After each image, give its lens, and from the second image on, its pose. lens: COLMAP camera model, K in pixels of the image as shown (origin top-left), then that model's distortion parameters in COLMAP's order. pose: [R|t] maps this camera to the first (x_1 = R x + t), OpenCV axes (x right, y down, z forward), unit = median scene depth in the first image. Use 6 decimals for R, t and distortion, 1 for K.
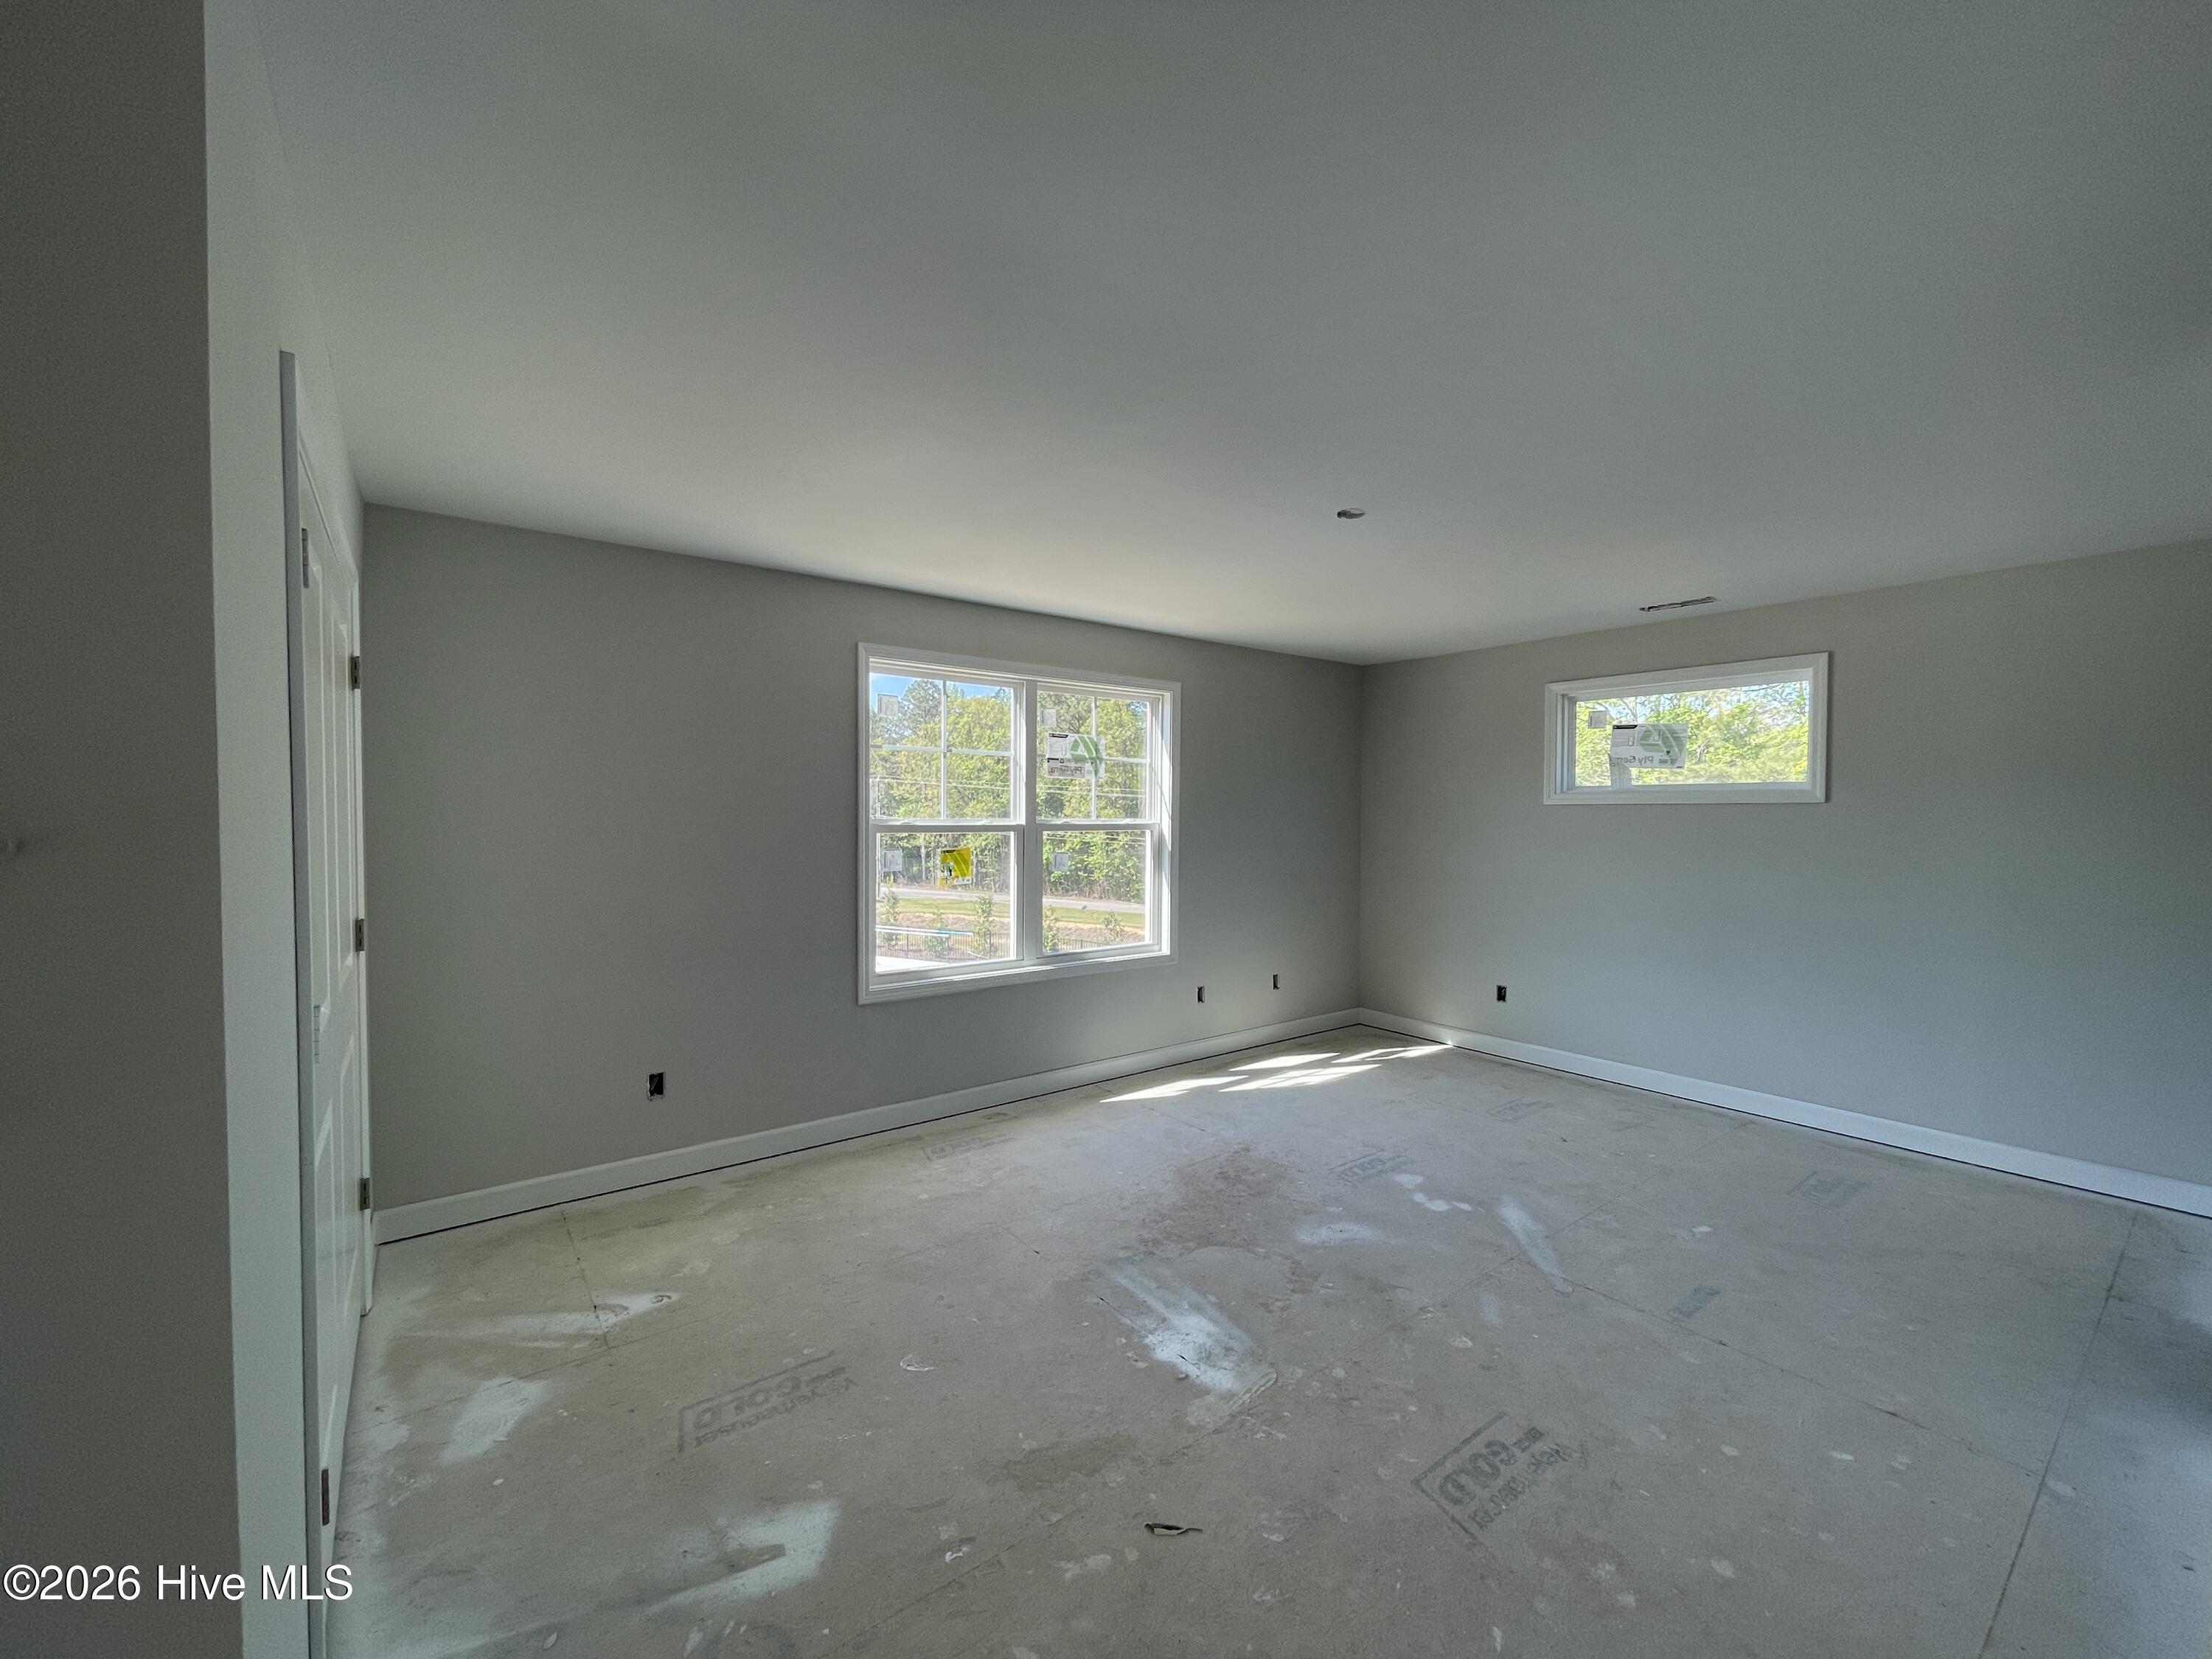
lens RADIAL K [[889.3, 0, 1102.4], [0, 889.3, 839.7], [0, 0, 1]] dist [-0.001957, 0.000953]
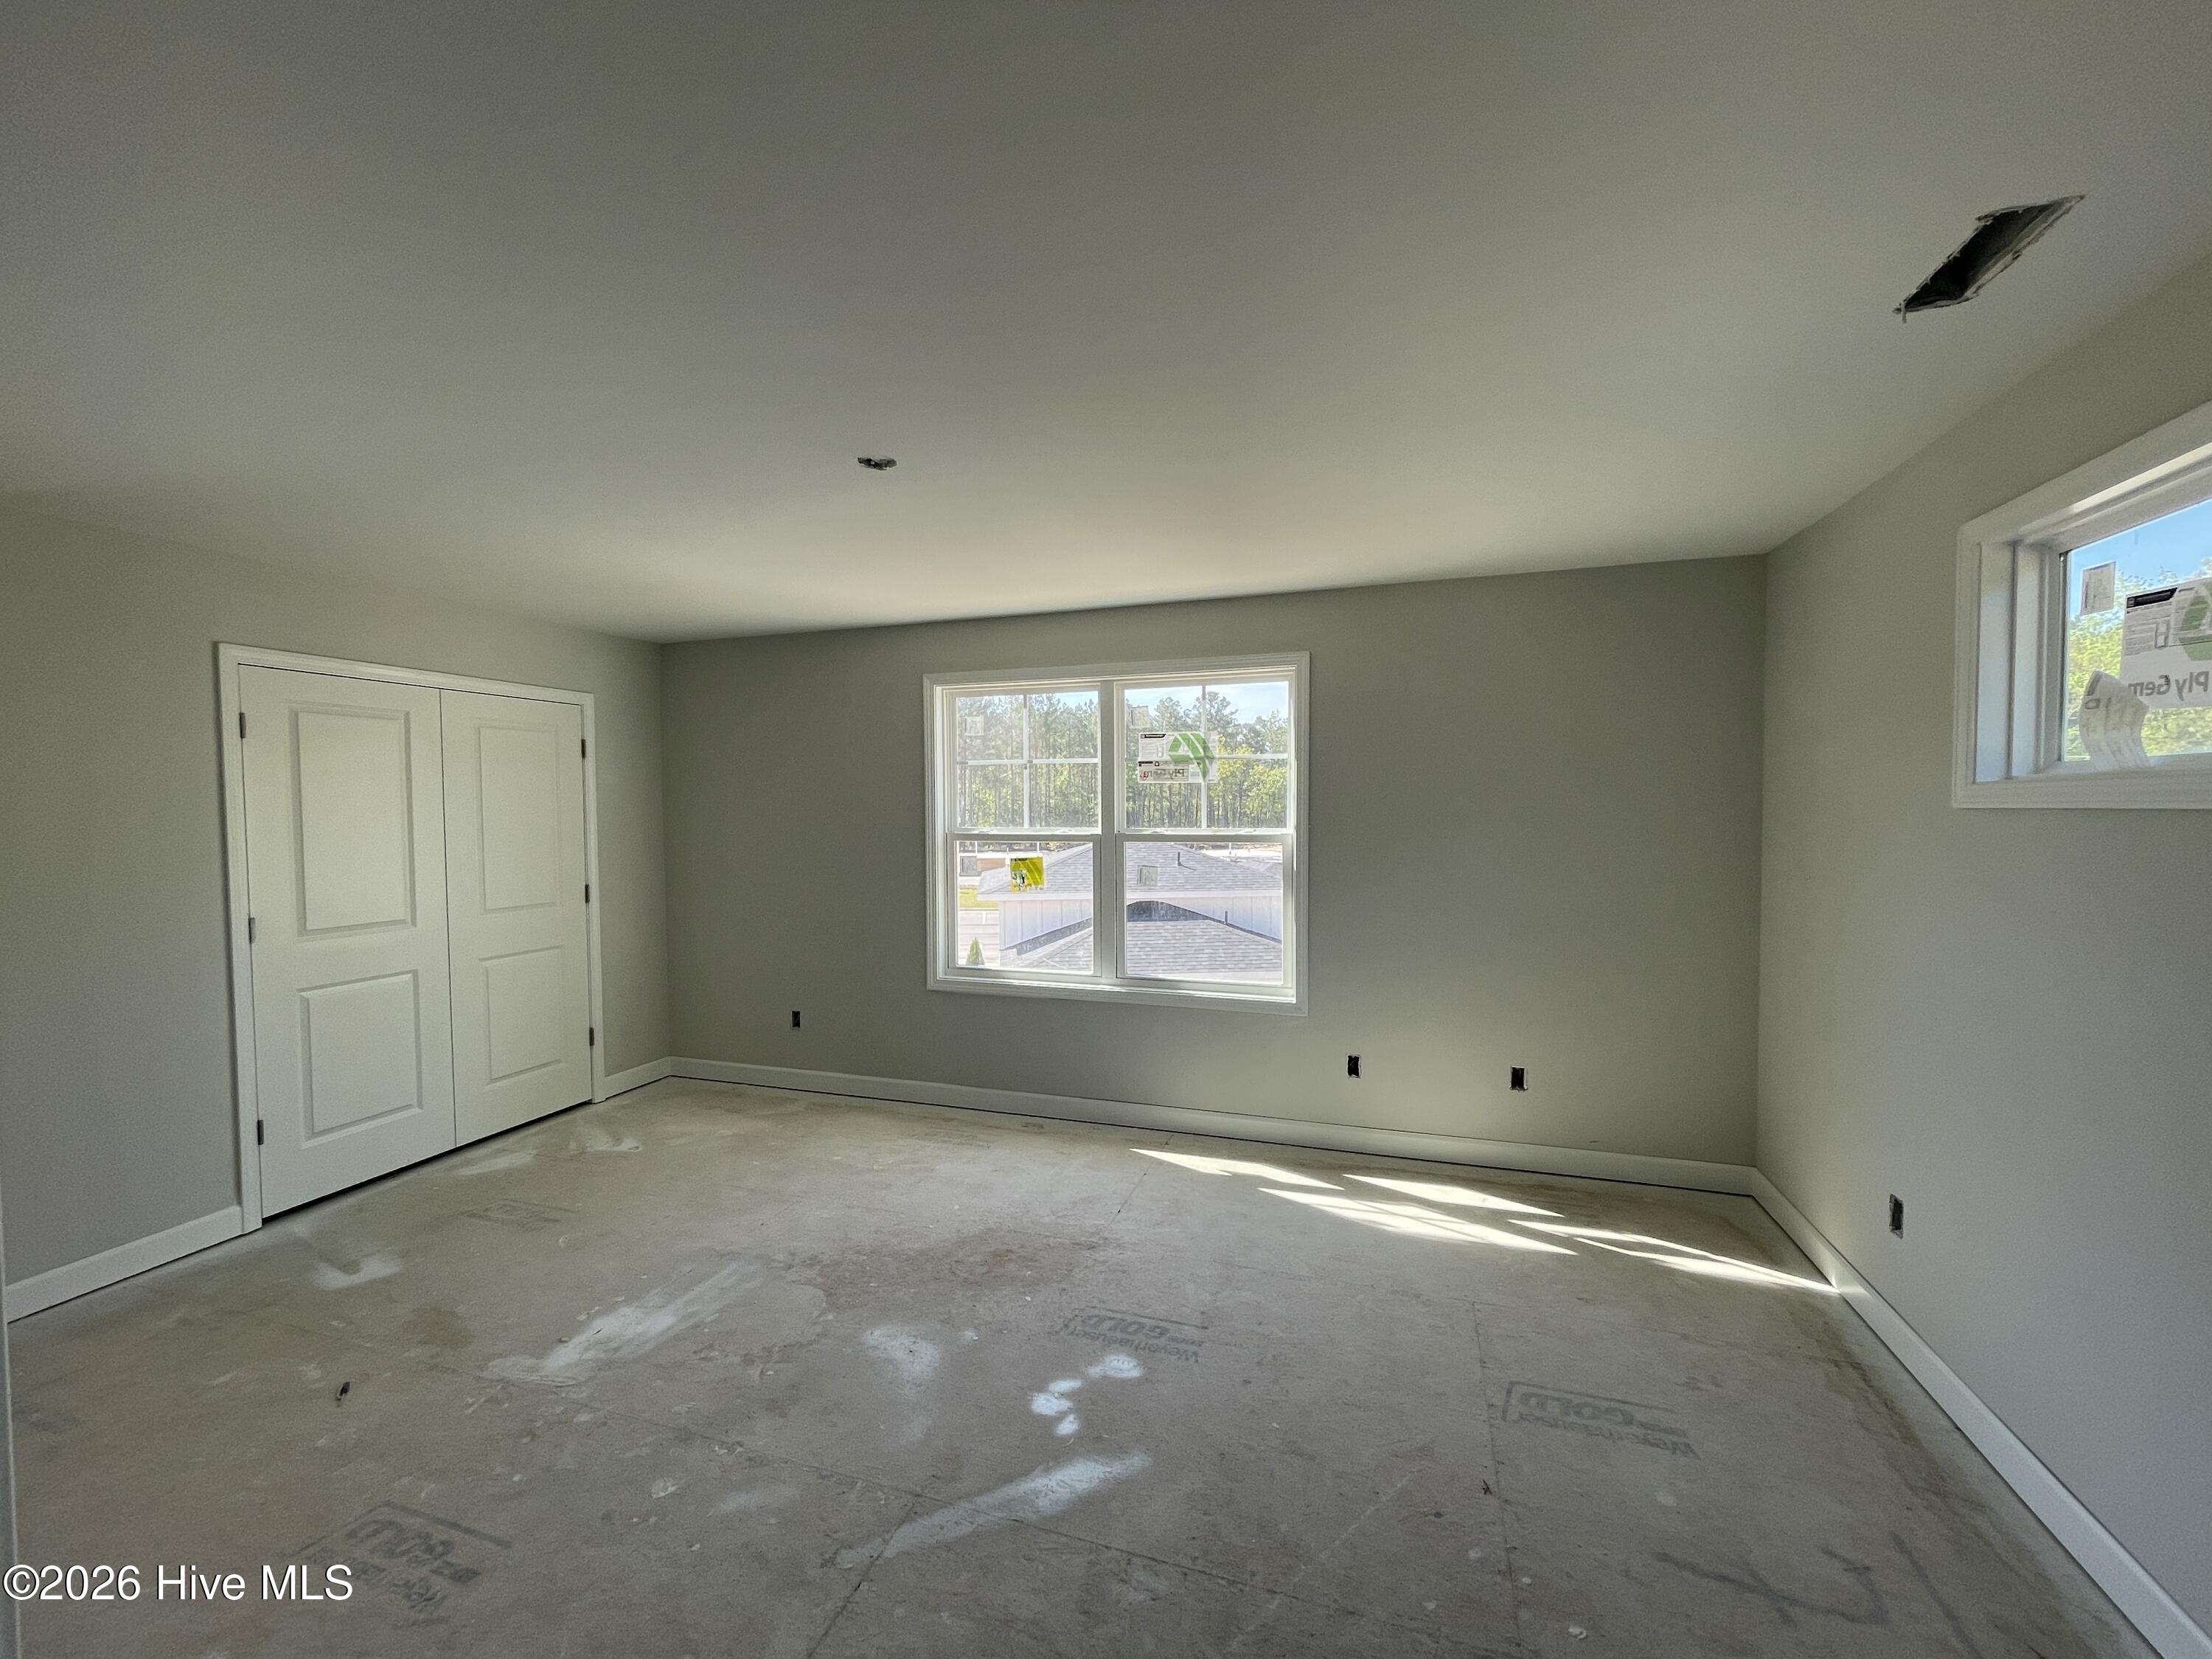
lens RADIAL K [[889.3, 0, 1095.9], [0, 889.3, 835.7], [0, 0, 1]] dist [-0.001957, 0.000953]
pose [[0.565986, 0.019467, -0.824185, 0.867197], [-0.018025, 0.999774, 0.011236, -0.032861], [0.824218, 0.008497, 0.566209, 0.578309]]
